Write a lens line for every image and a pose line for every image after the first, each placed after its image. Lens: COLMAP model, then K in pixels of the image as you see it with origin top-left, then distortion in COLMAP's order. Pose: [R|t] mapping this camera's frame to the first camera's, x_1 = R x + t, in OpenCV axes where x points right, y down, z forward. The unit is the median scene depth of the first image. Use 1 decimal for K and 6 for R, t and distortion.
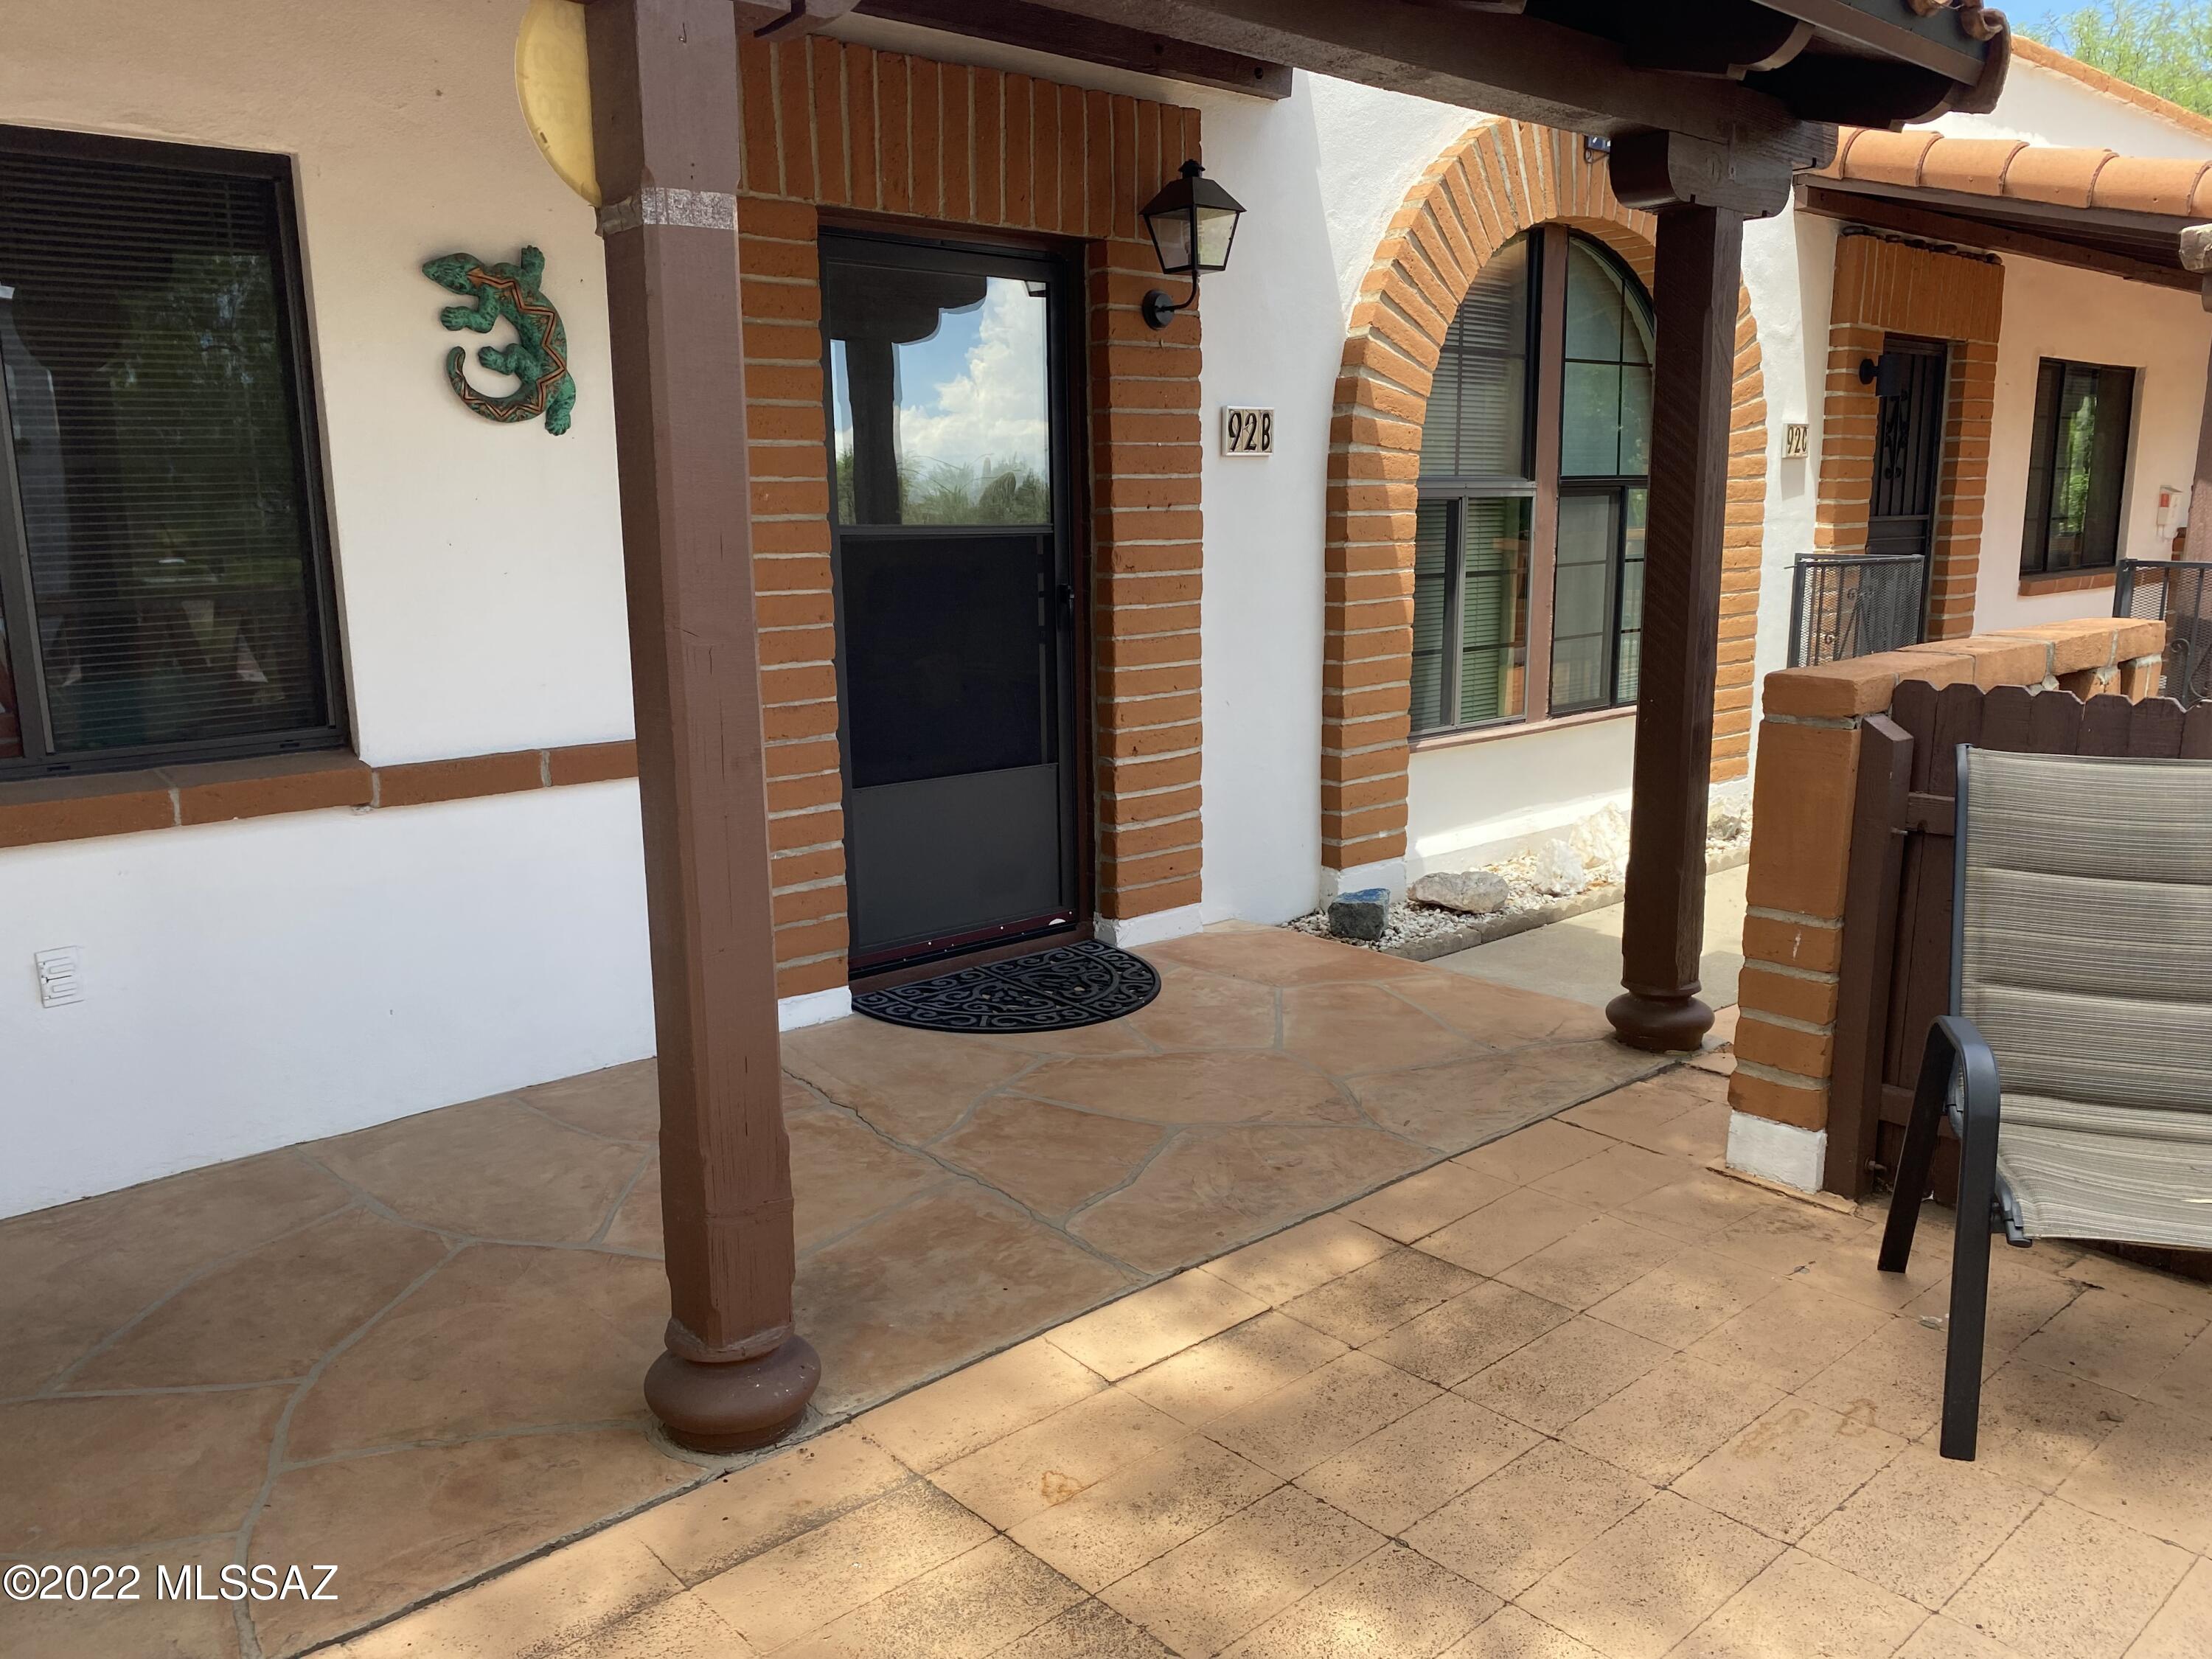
lens RADIAL K [[1698.6, 0, 1106.4], [0, 1698.6, 827.7], [0, 0, 1]] dist [-0.002459, 0.000194]
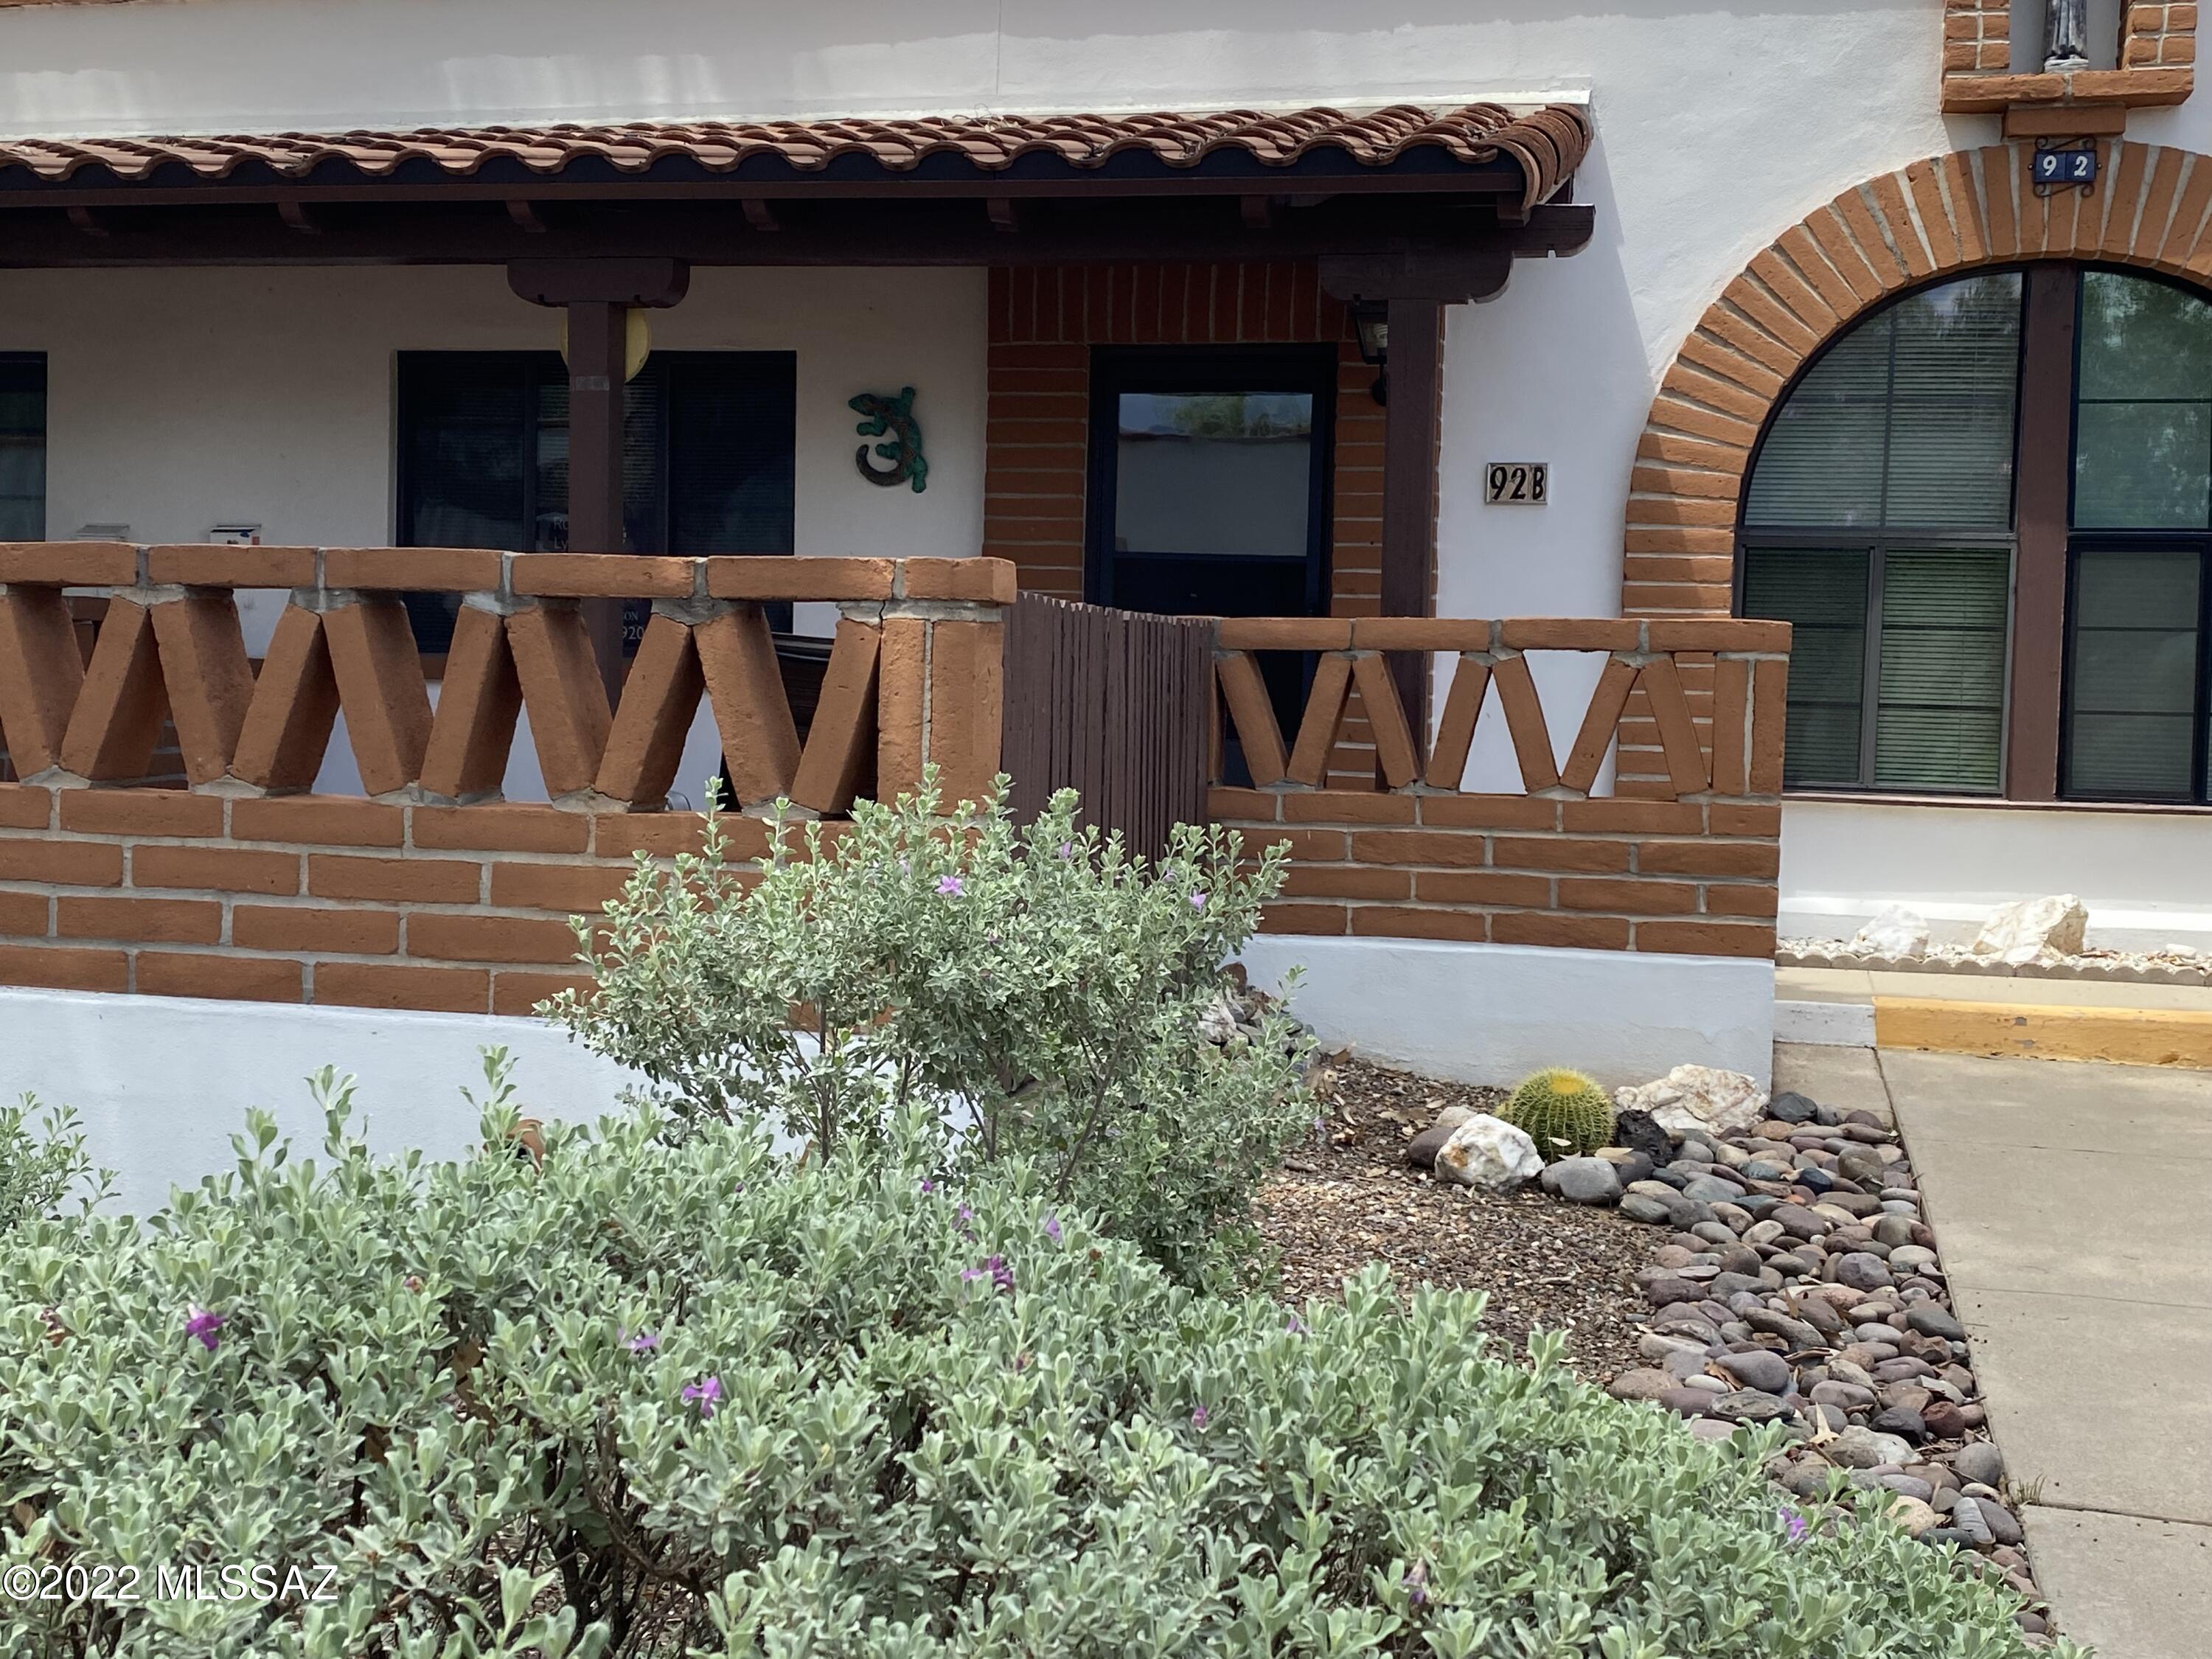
lens RADIAL K [[2503.8, 0, 1106.5], [0, 2503.8, 831.6], [0, 0, 1]] dist [-0.025855, 0.000000]
pose [[0.579163, 0.073118, -0.811926, 1.321694], [-0.182961, 0.982220, -0.042056, 0.123103], [0.794415, 0.172909, 0.582243, -0.175585]]
